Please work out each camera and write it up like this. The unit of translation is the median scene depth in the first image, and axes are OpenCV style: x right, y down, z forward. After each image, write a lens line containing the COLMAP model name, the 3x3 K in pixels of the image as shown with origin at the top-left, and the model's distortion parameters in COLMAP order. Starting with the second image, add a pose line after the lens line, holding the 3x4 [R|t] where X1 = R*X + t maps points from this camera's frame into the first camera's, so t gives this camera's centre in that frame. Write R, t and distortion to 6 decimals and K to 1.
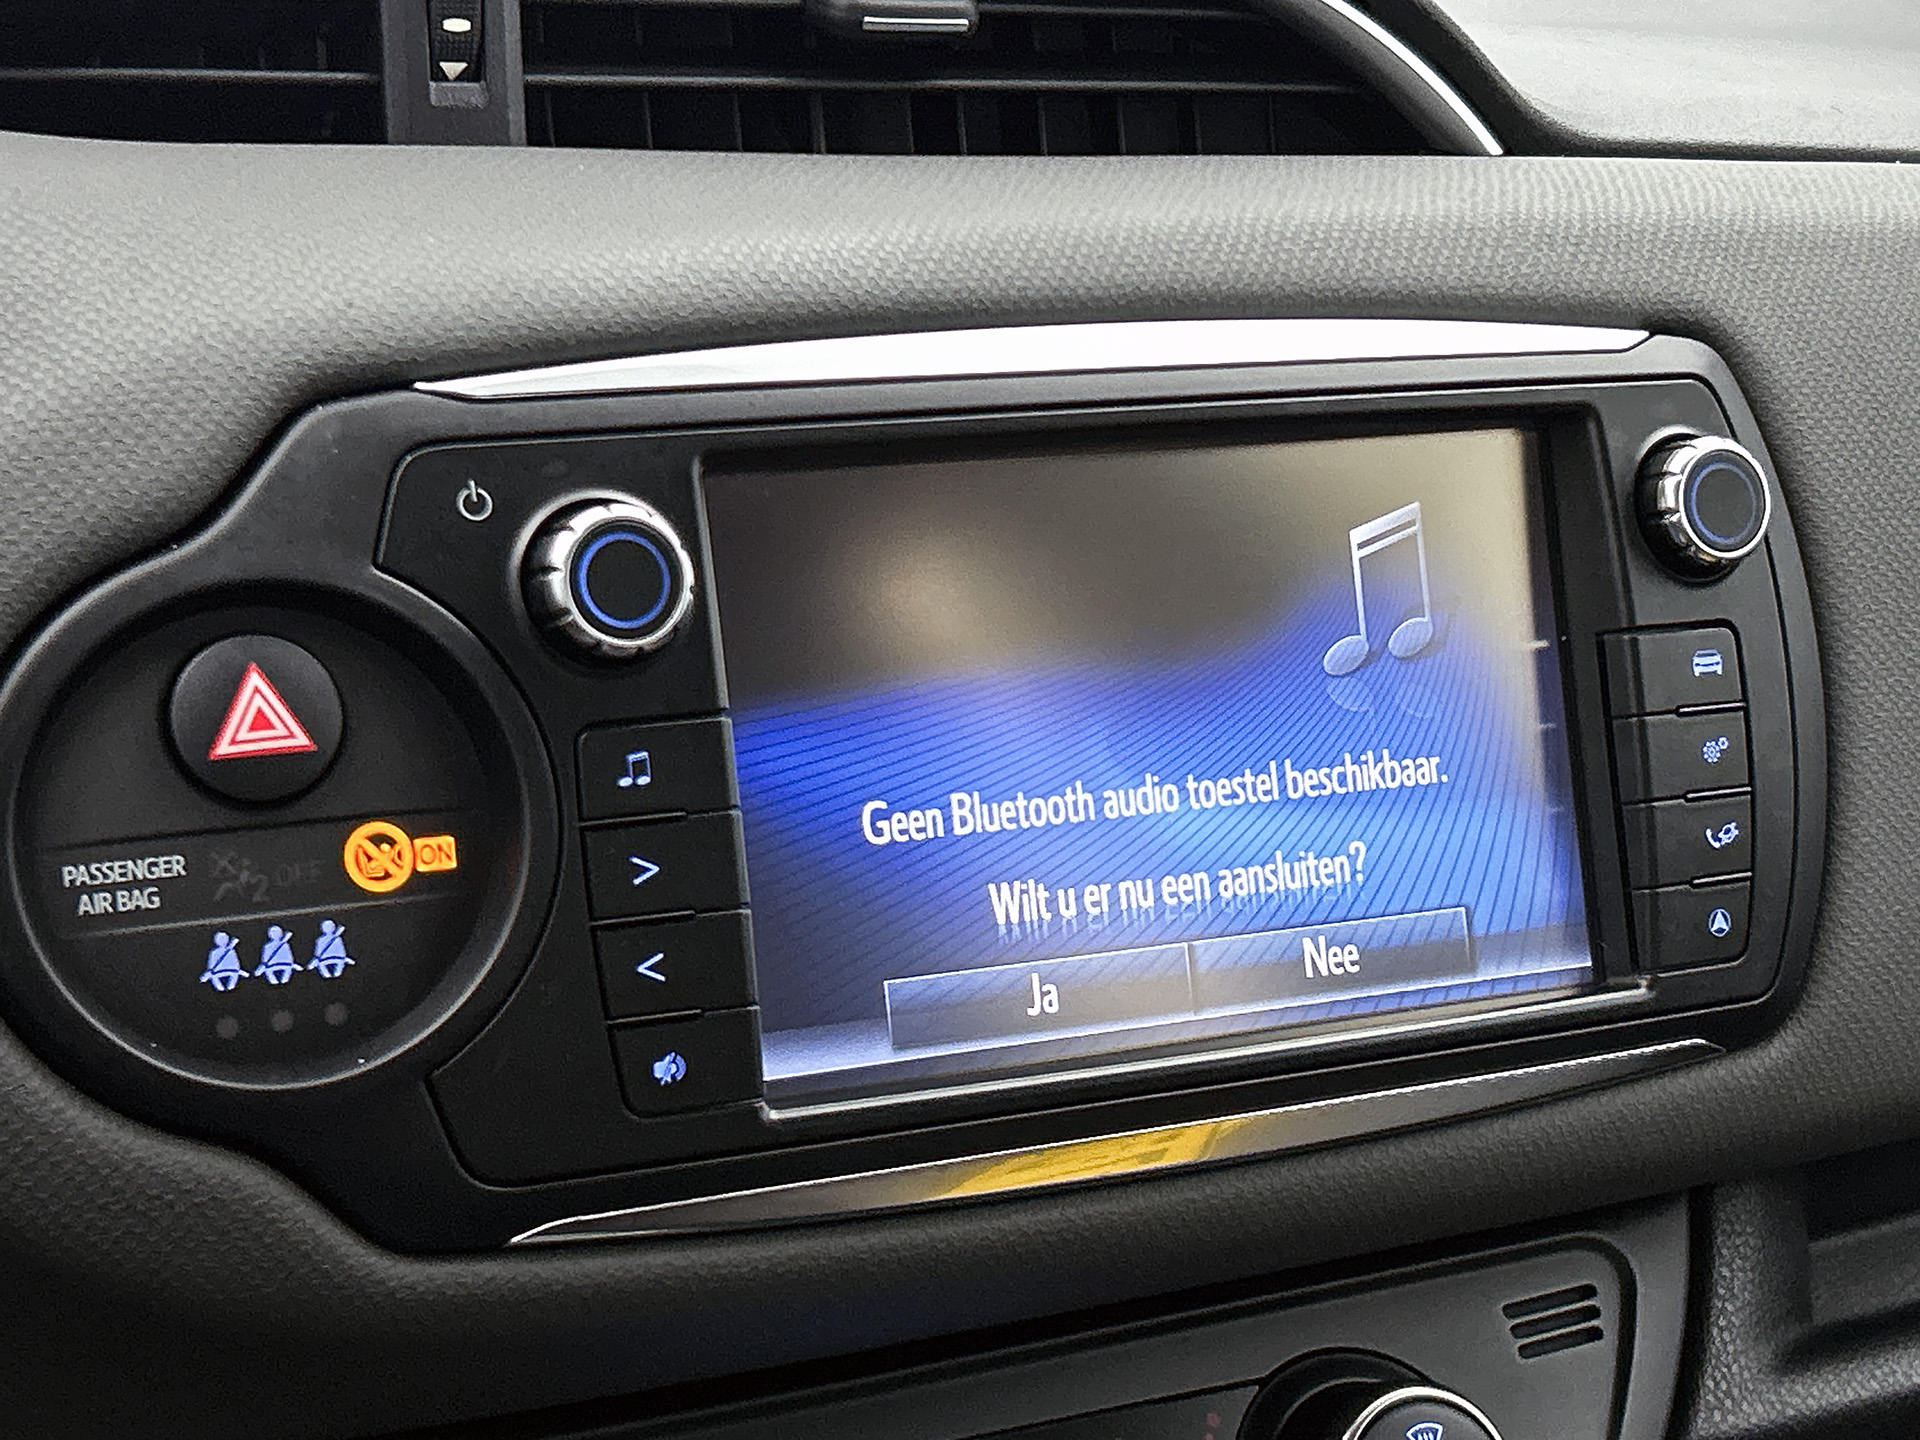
lens RADIAL K [[3423.3, 0, 969.6], [0, 3423.3, 734.6], [0, 0, 1]] dist [0.094509, 0.000000]
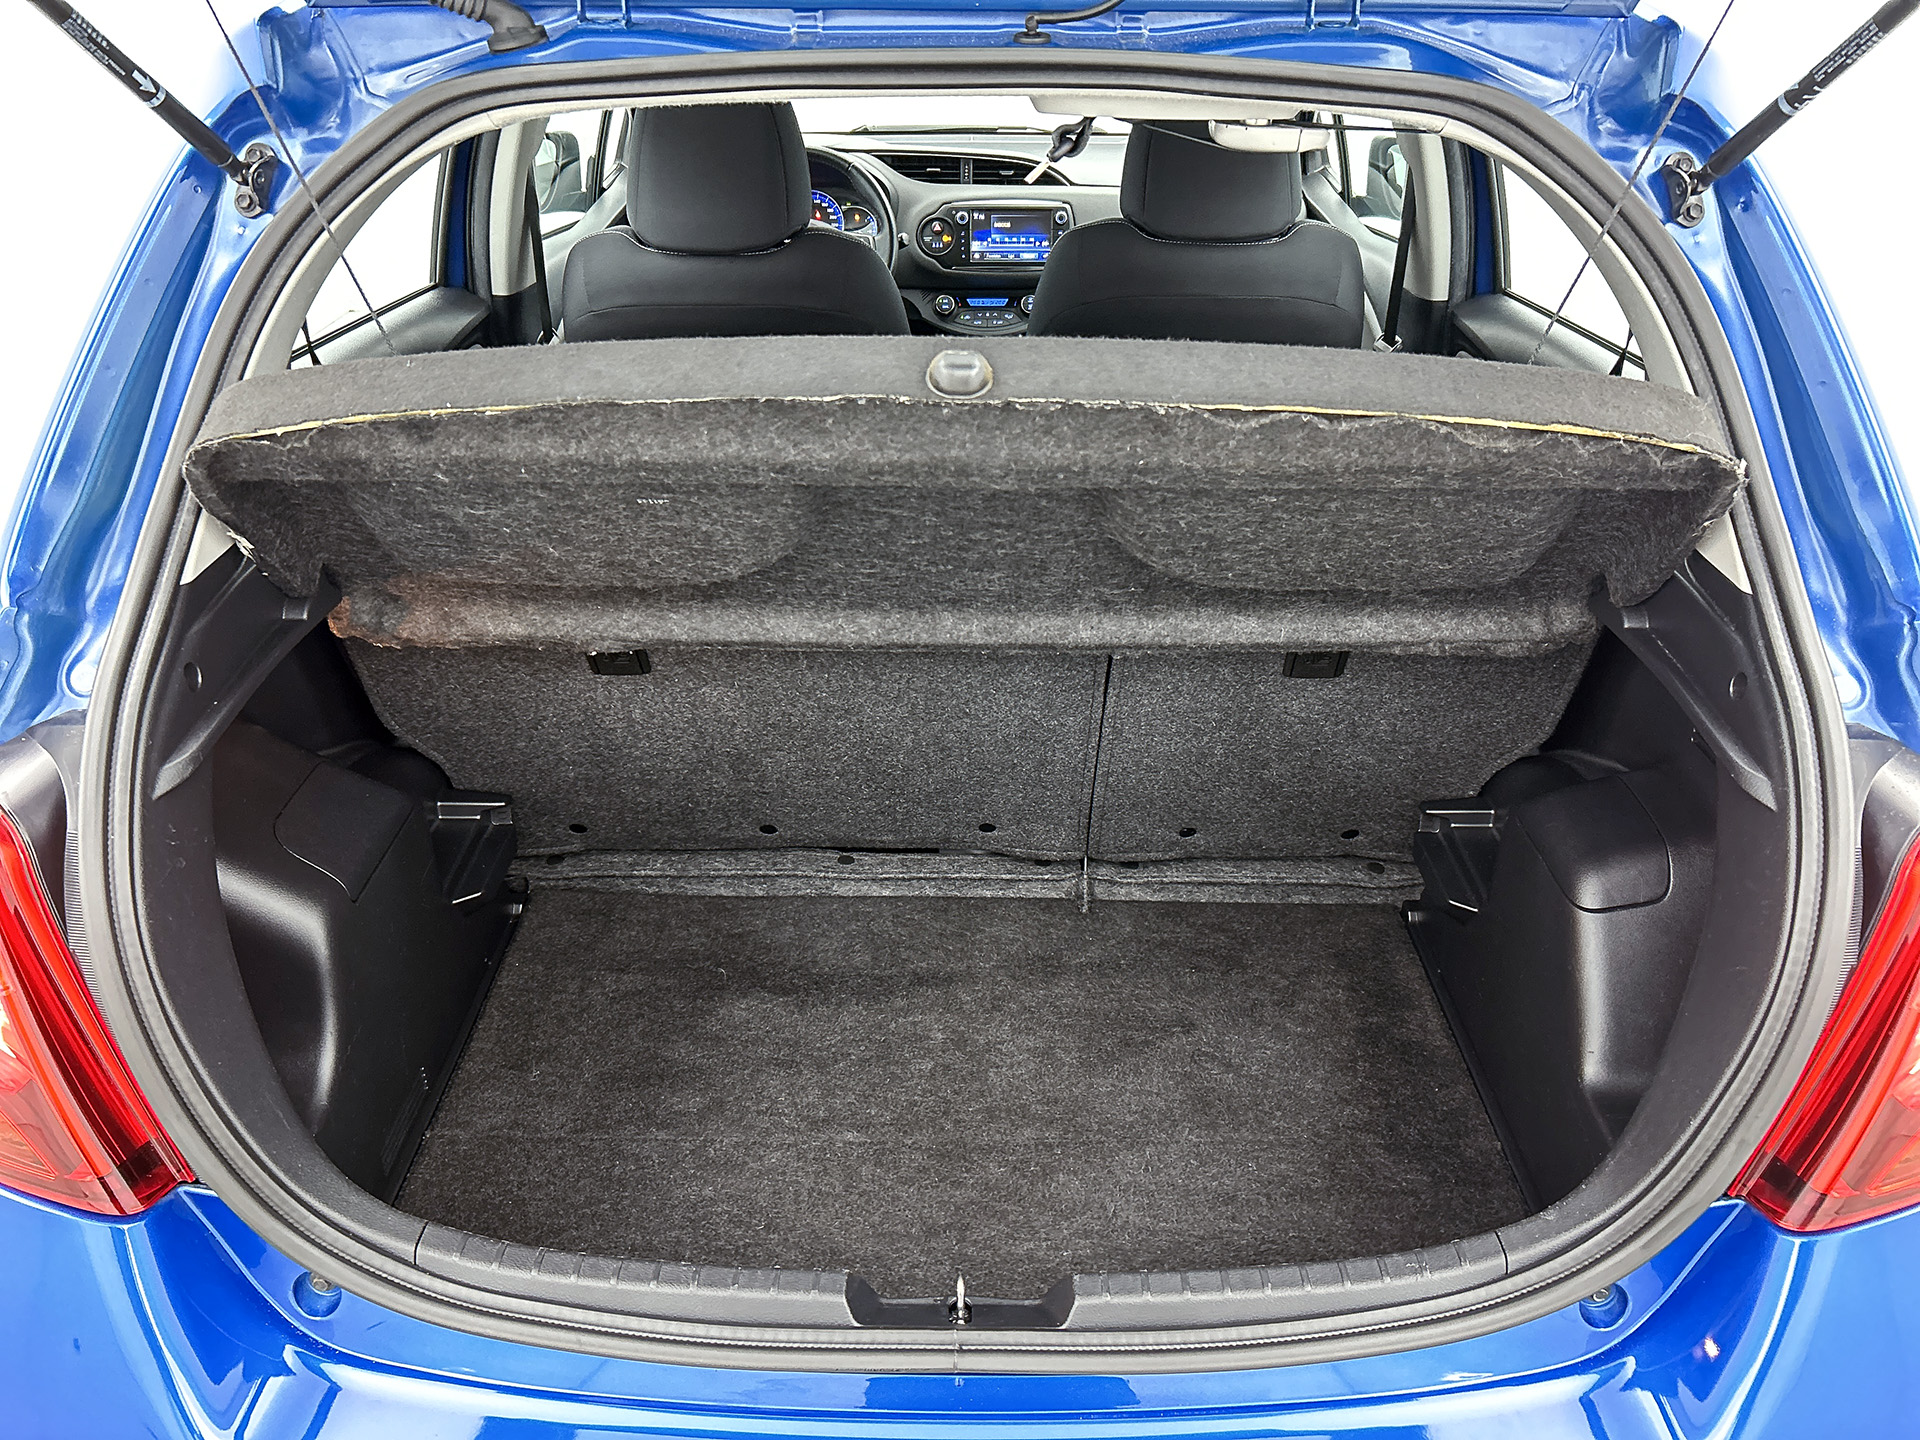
lens RADIAL K [[1448.3, 0, 954.7], [0, 1448.3, 734.5], [0, 0, 1]] dist [0.051077, -0.023893]
pose [[0.884489, 0.185019, -0.428308, 2.519943], [-0.084983, 0.966540, 0.242028, 0.496807], [0.458757, -0.177672, 0.870617, -4.102897]]
